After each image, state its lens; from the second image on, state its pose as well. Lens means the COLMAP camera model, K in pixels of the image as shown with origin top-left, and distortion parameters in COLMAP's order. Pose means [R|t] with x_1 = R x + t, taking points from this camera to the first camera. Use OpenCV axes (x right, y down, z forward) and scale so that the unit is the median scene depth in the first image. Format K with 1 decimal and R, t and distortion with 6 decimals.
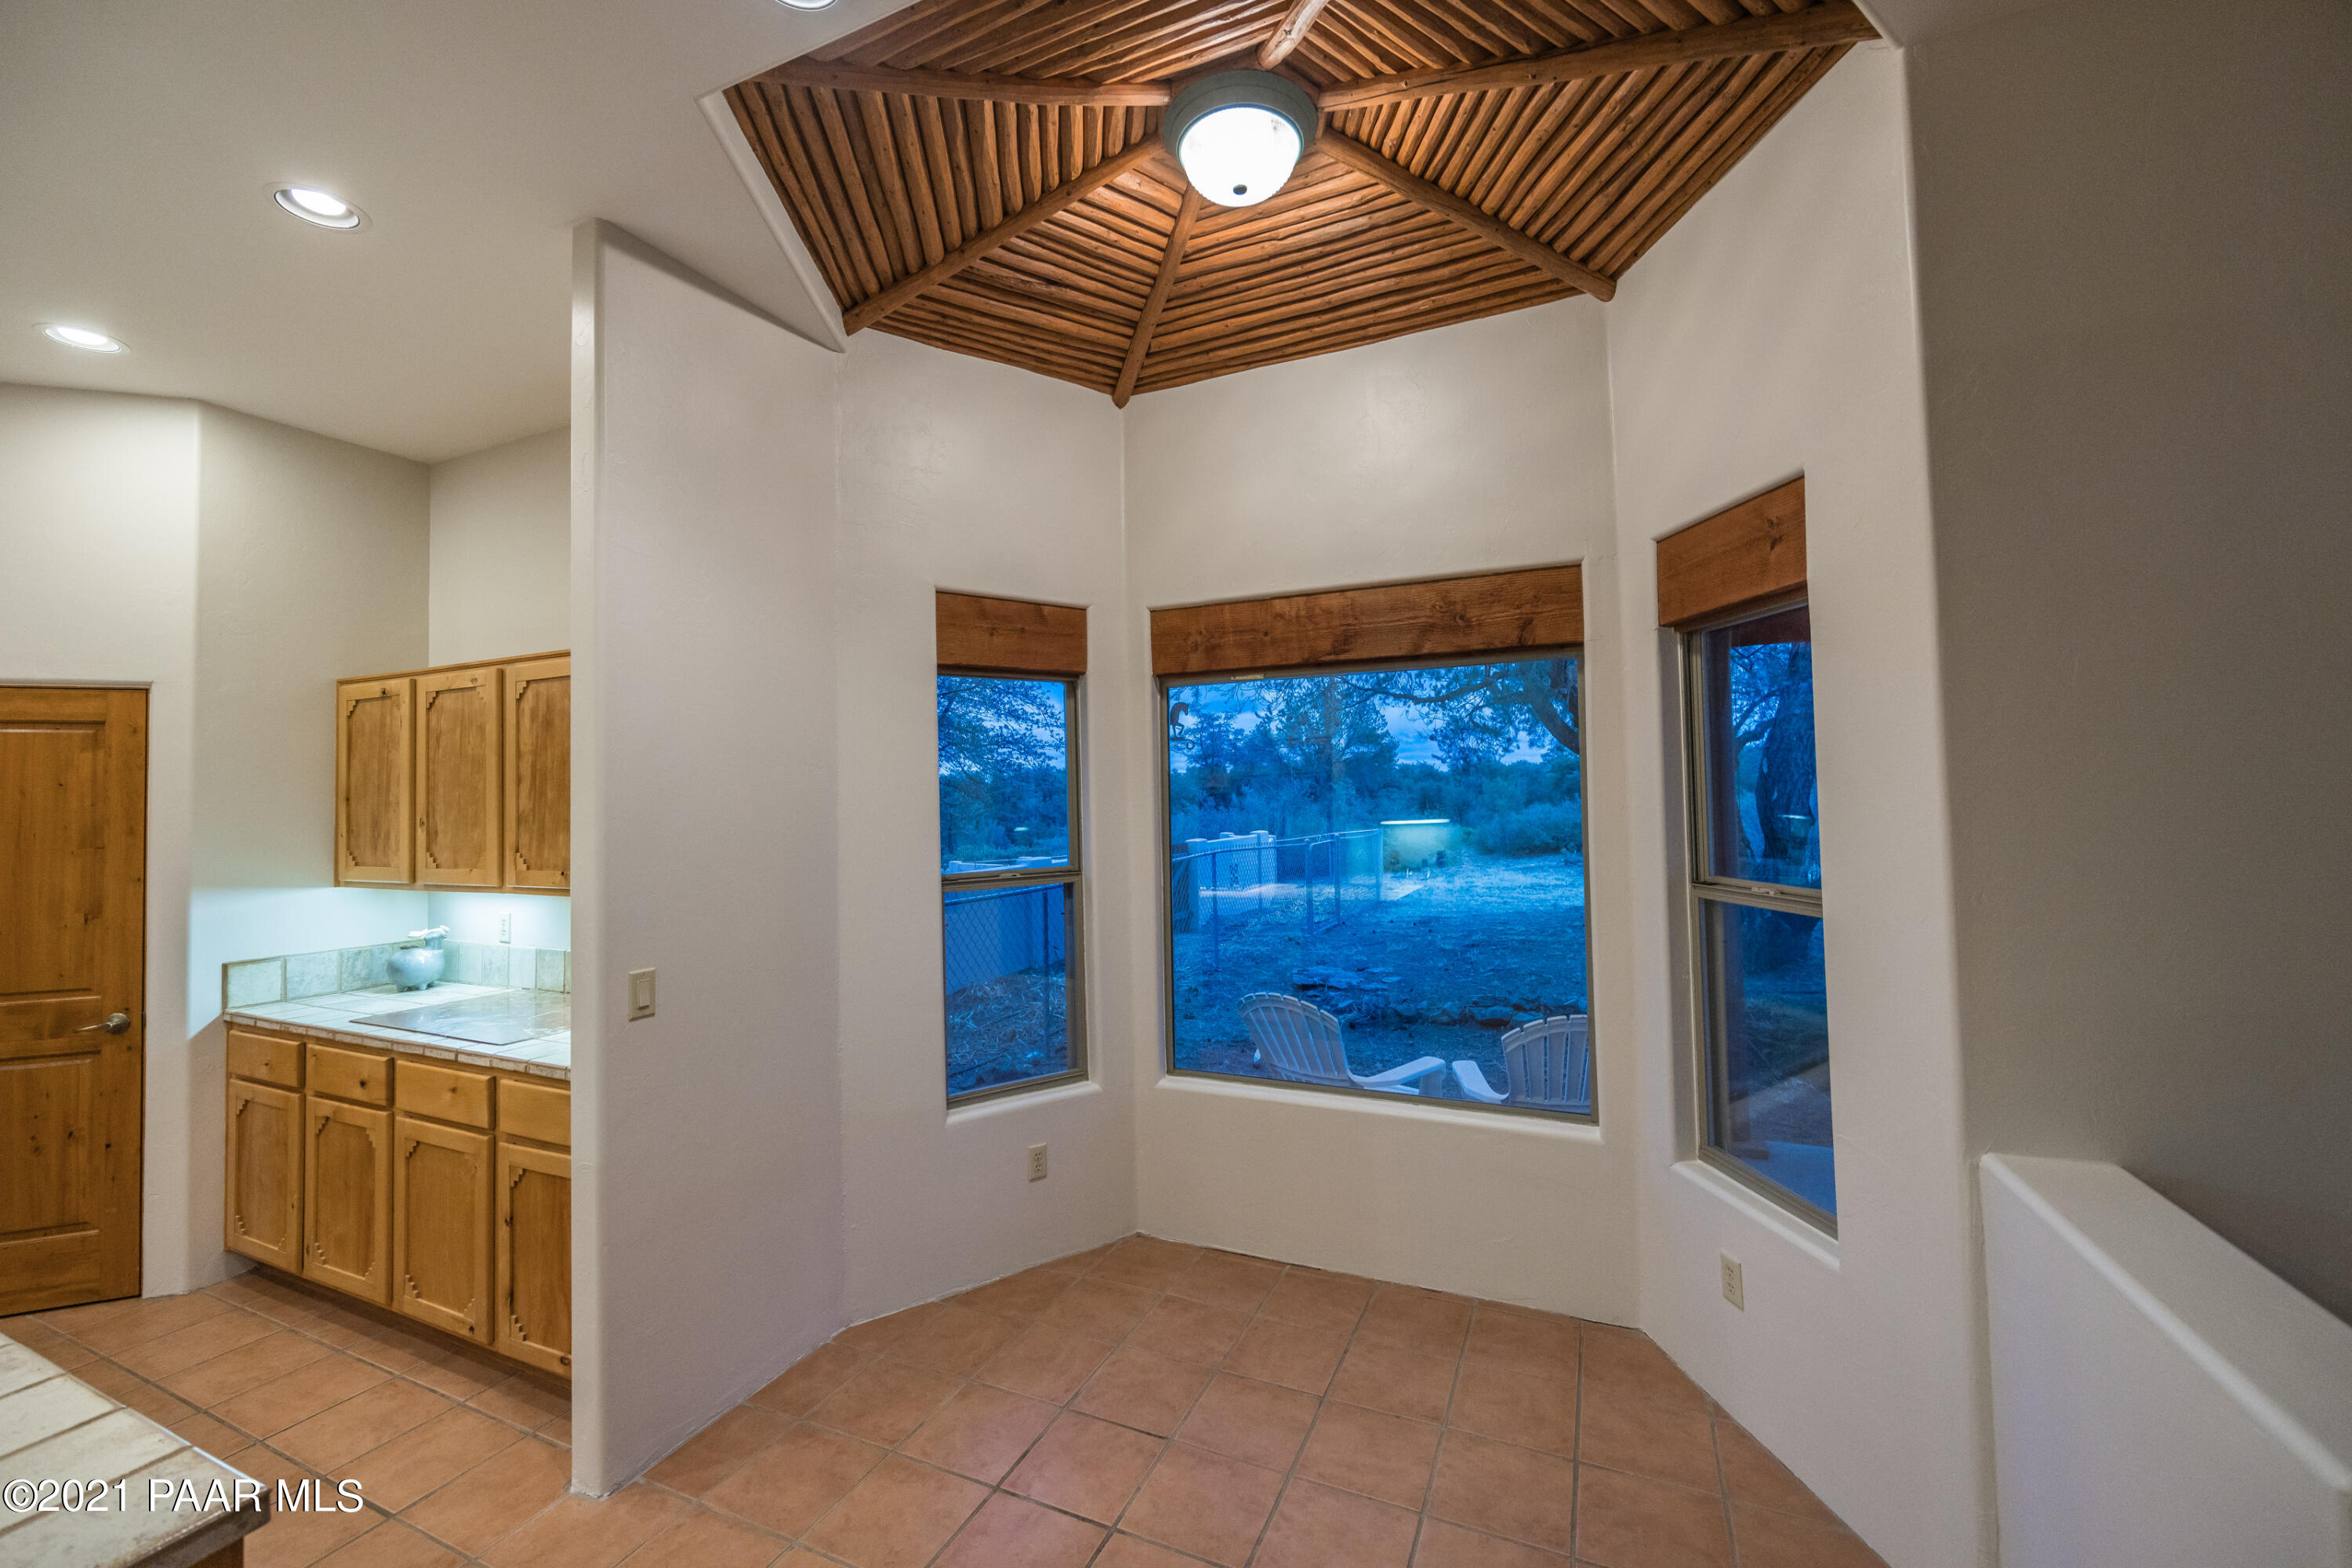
lens RADIAL K [[966.0, 0, 1166.8], [0, 966.0, 766.3], [0, 0, 1]] dist [-0.000432, -0.000207]
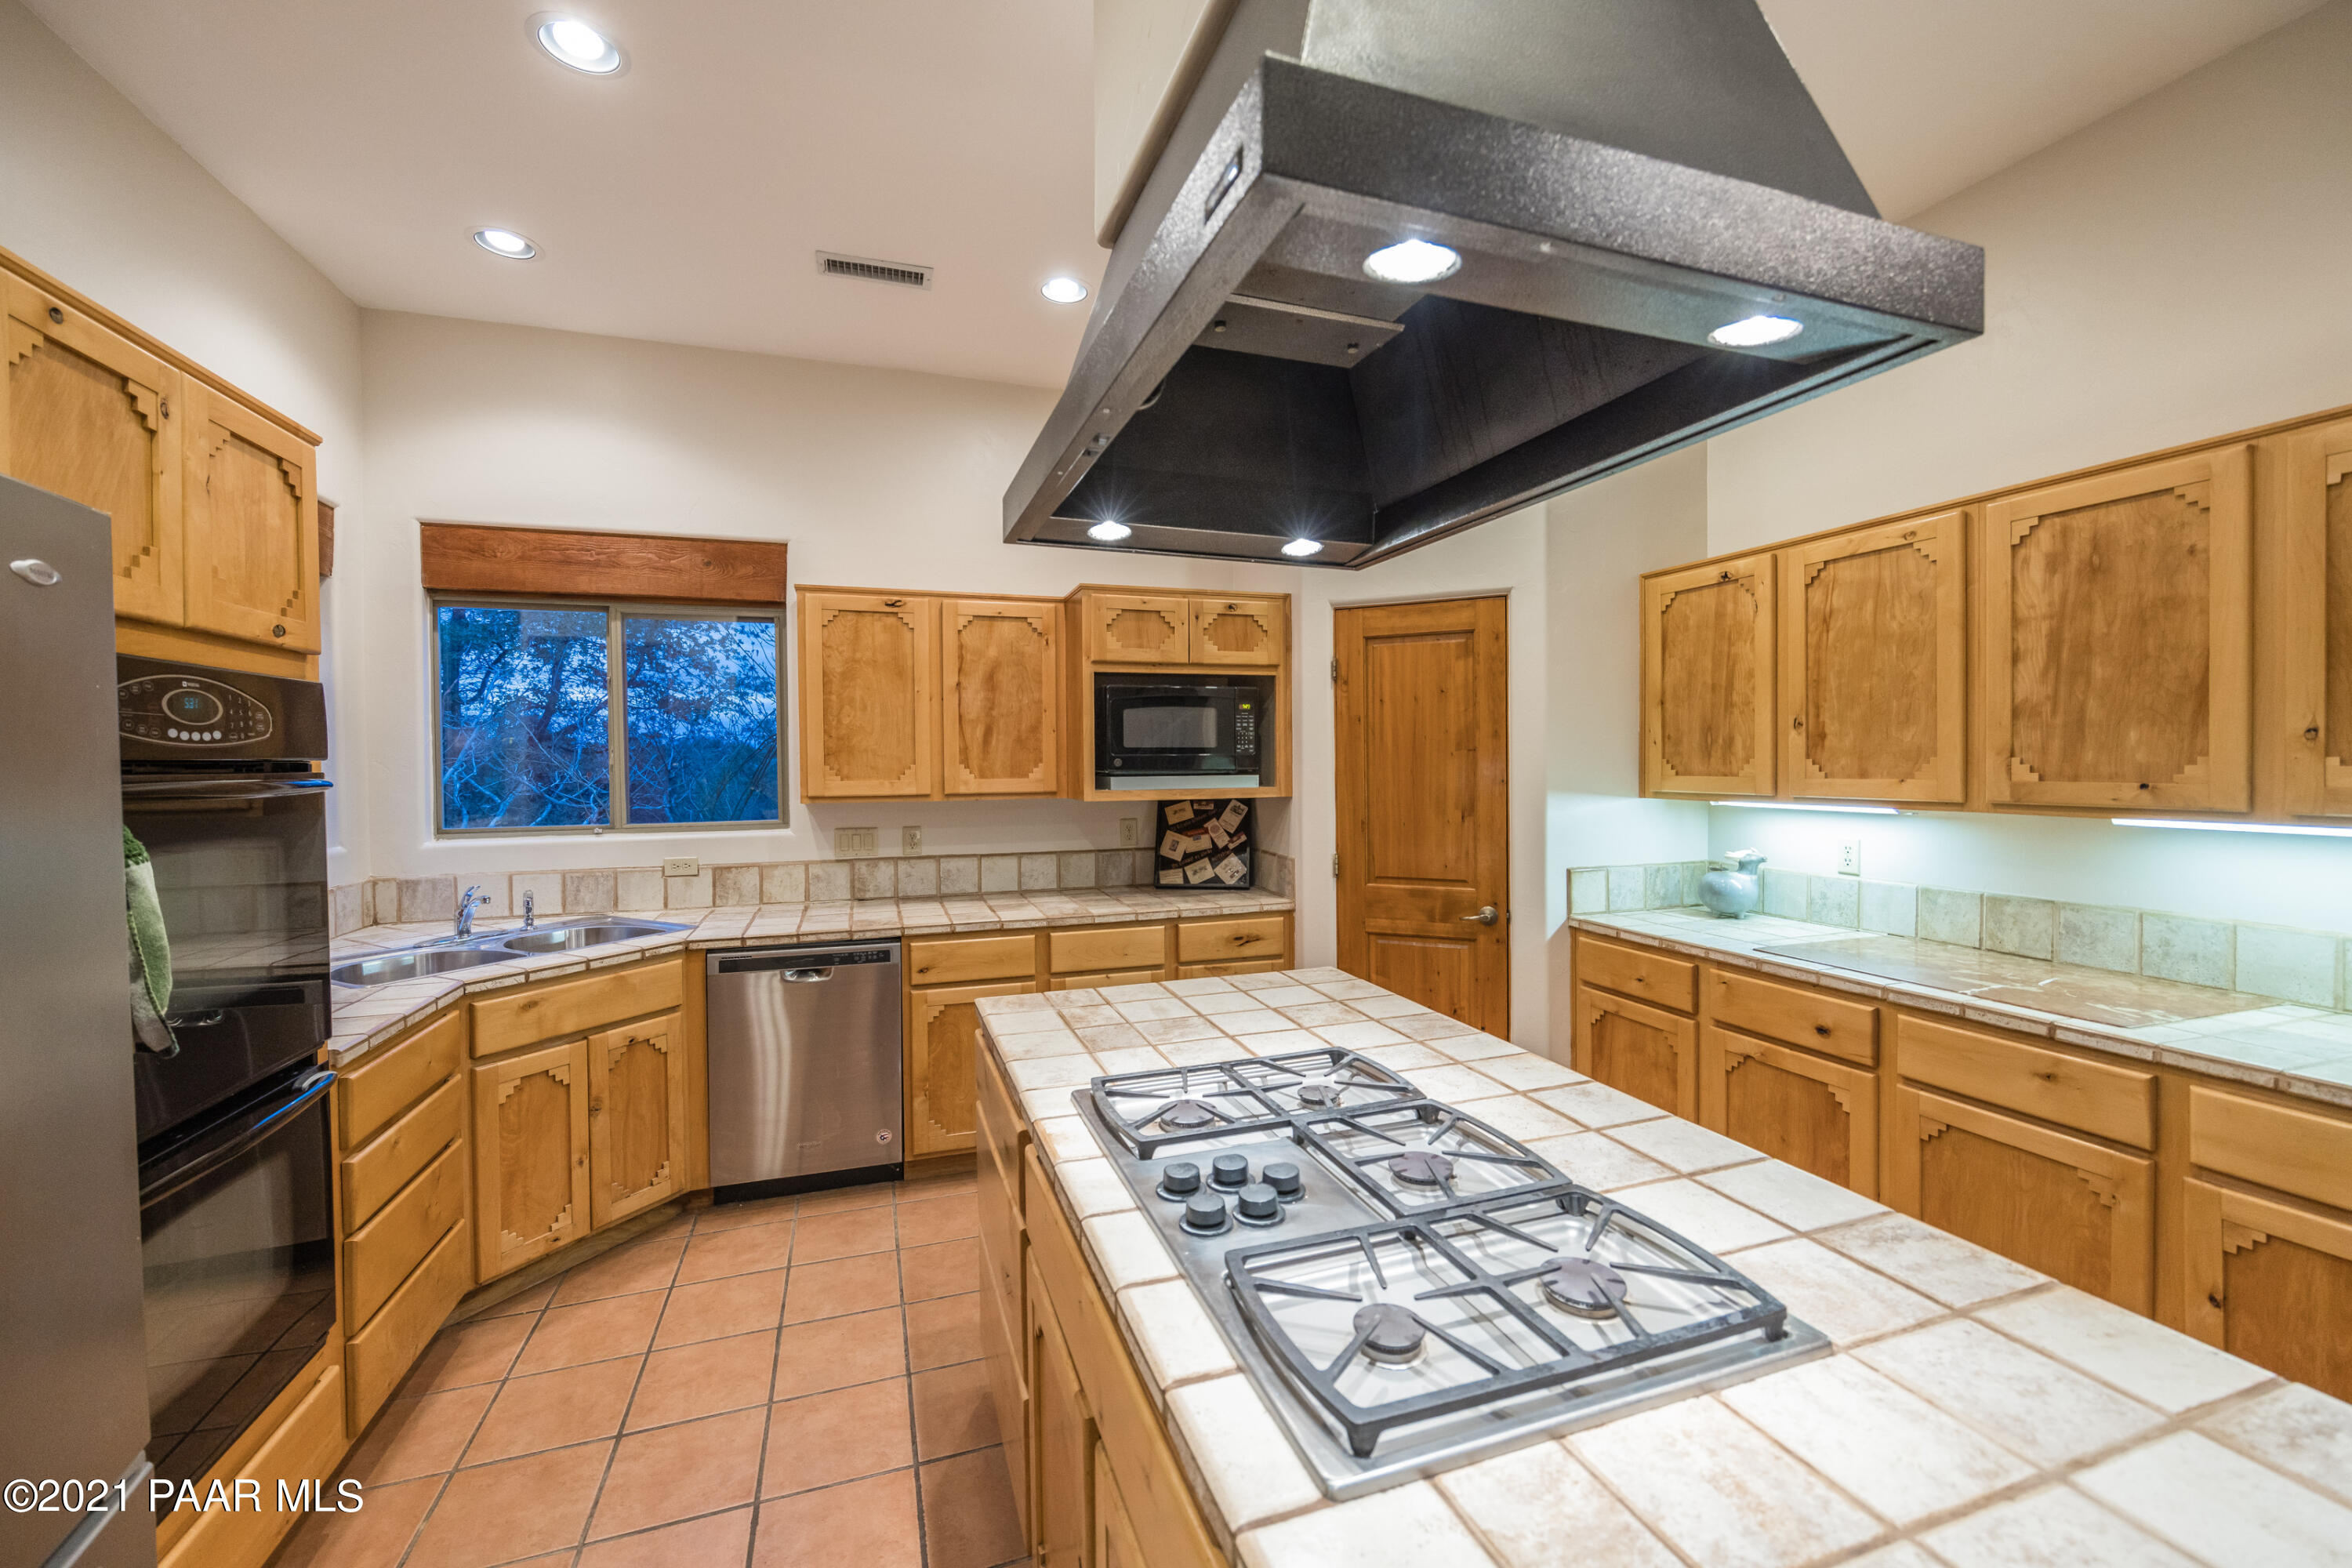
lens RADIAL K [[928.8, 0, 1176.0], [0, 928.8, 784.0], [0, 0, 1]] dist [-0.003570, -0.000491]
pose [[0.696857, 0.029424, -0.716607, -0.599258], [0.022287, 0.997787, 0.062642, 0.050691], [0.716864, -0.059624, 0.694659, 0.056706]]
